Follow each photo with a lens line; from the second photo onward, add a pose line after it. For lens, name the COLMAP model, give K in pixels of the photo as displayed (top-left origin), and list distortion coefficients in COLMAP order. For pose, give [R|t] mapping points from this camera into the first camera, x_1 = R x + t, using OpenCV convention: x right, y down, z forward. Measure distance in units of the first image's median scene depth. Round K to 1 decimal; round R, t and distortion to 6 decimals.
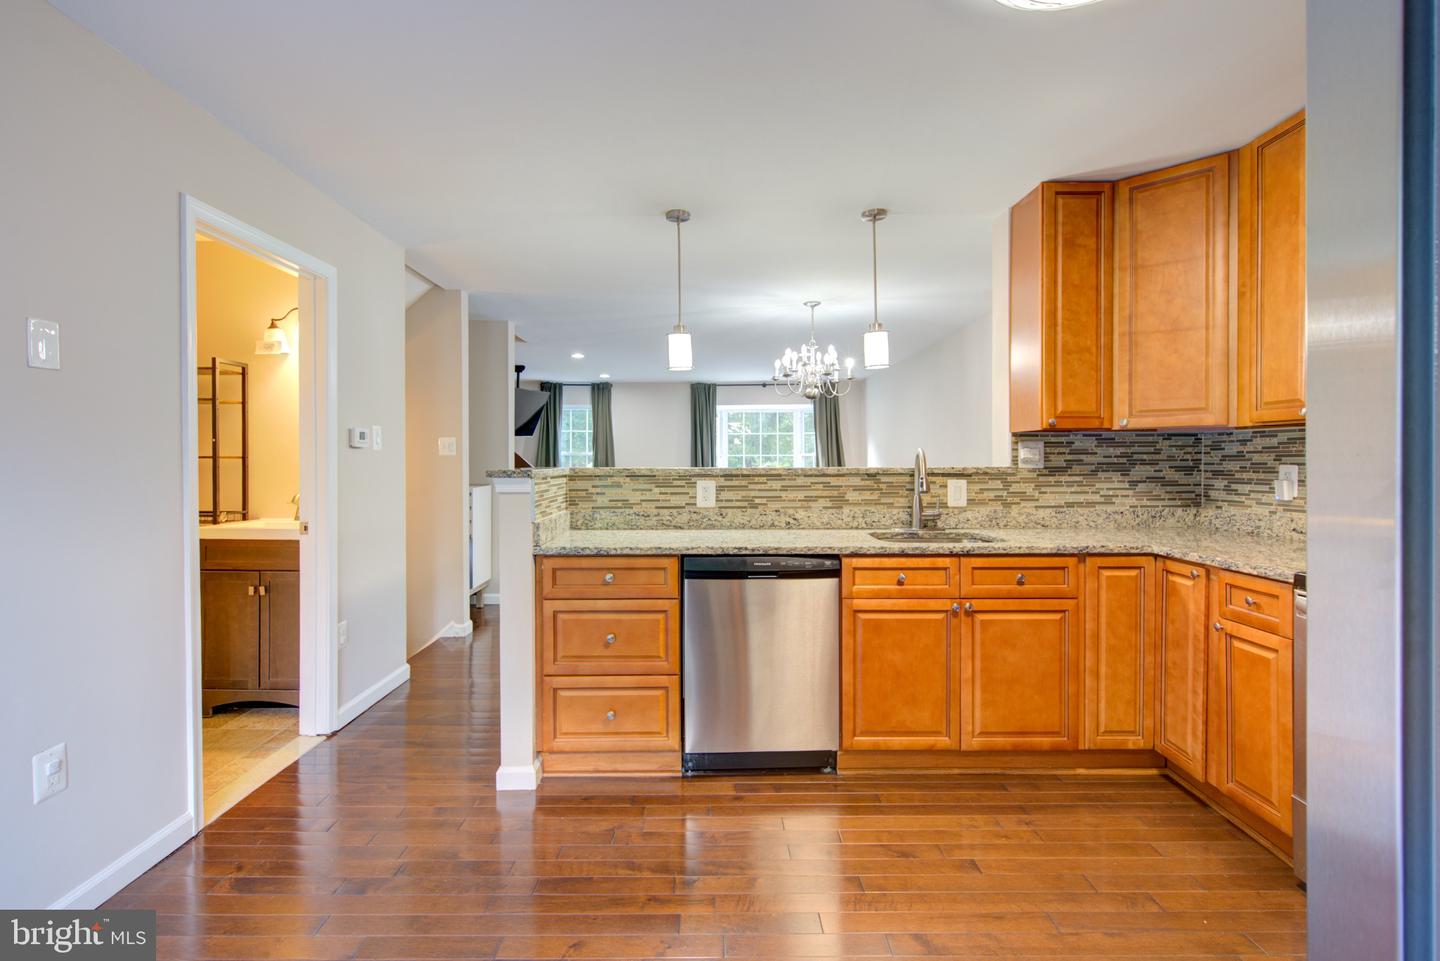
lens RADIAL K [[686.1, 0, 721.3], [0, 686.1, 460.8], [0, 0, 1]] dist [0.005794, -0.005590]
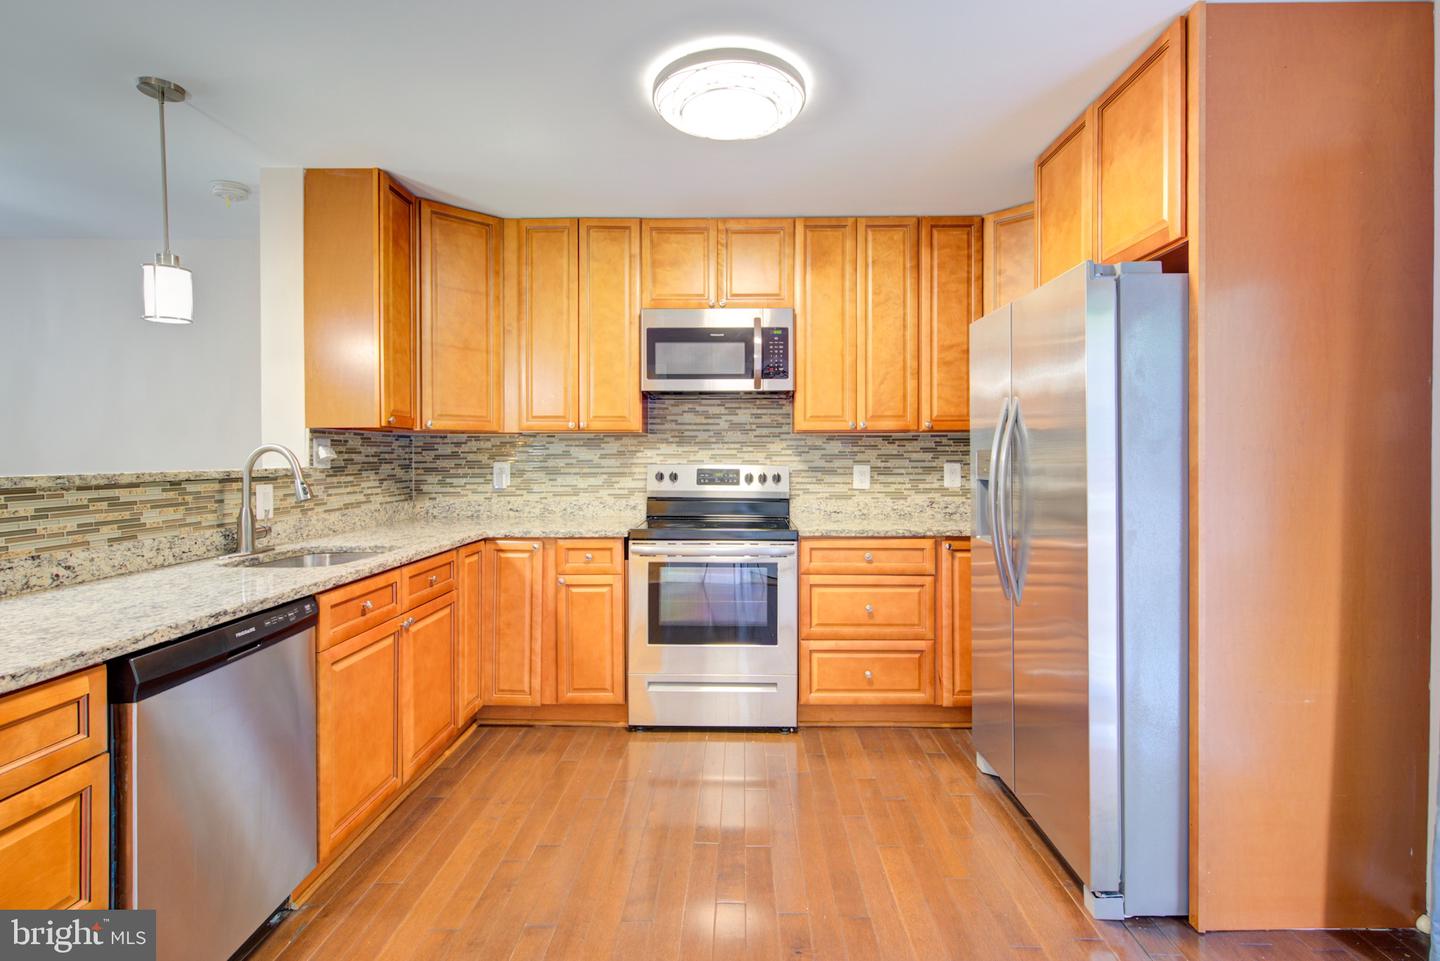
lens RADIAL K [[686.1, 0, 722.2], [0, 686.1, 455.9], [0, 0, 1]] dist [0.005794, -0.005590]
pose [[0.020090, 0.001804, 0.999797, -0.525097], [0.006236, 0.999979, -0.001929, -0.000808], [-0.999779, 0.006273, 0.020078, 0.555381]]
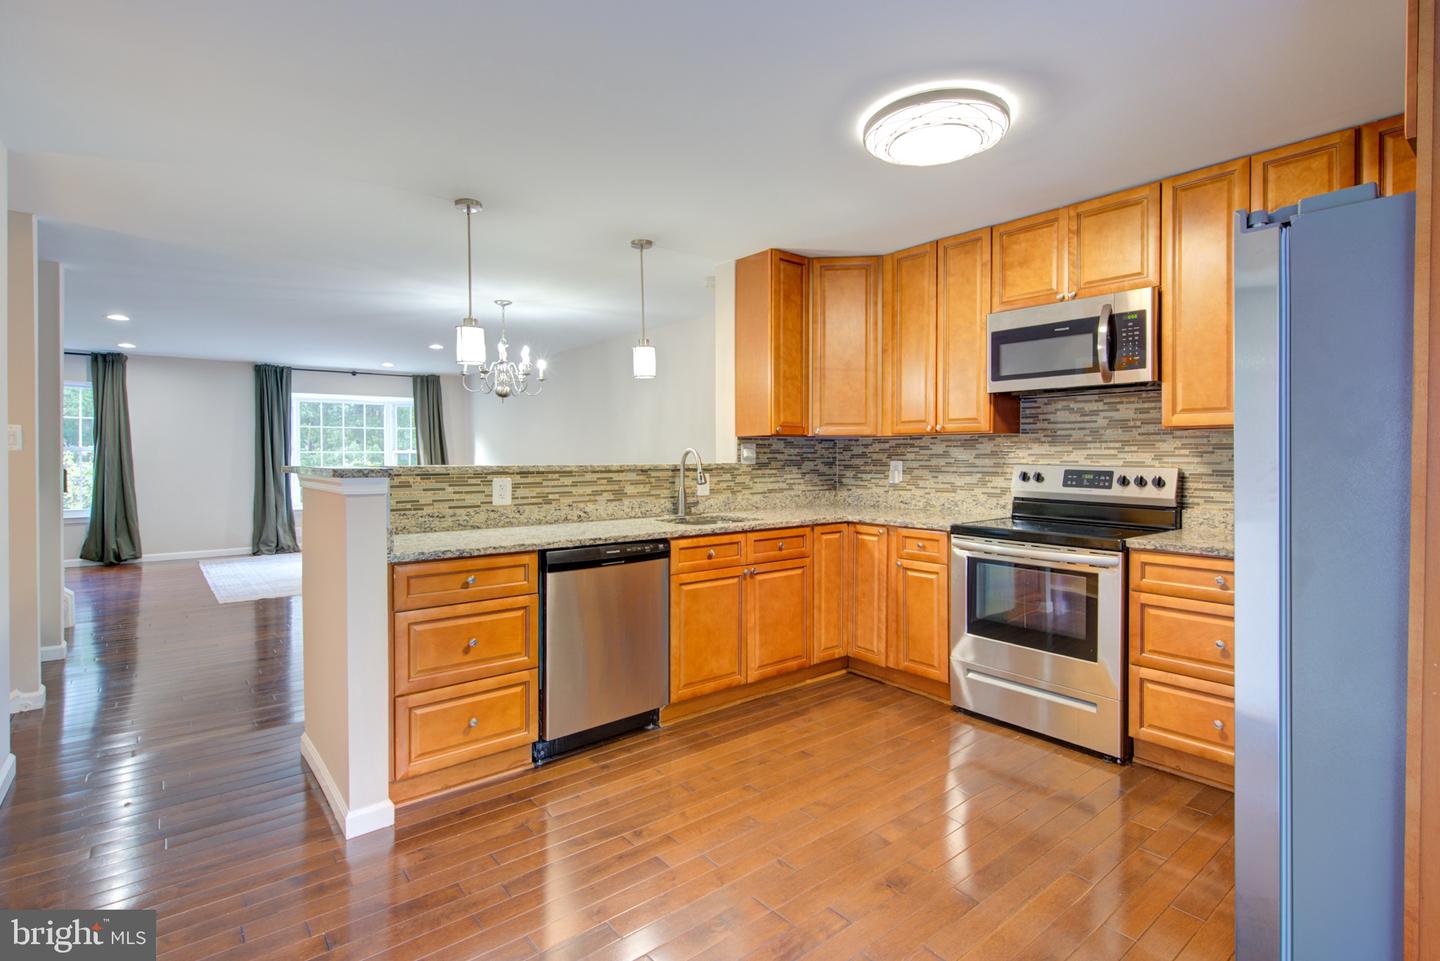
lens RADIAL K [[686.1, 0, 717.0], [0, 686.1, 457.8], [0, 0, 1]] dist [0.005794, -0.005590]
pose [[0.779645, 0.000065, 0.626221, -0.490818], [0.000280, 1.000000, -0.000451, -0.000317], [-0.626221, 0.000527, 0.779645, 0.033065]]
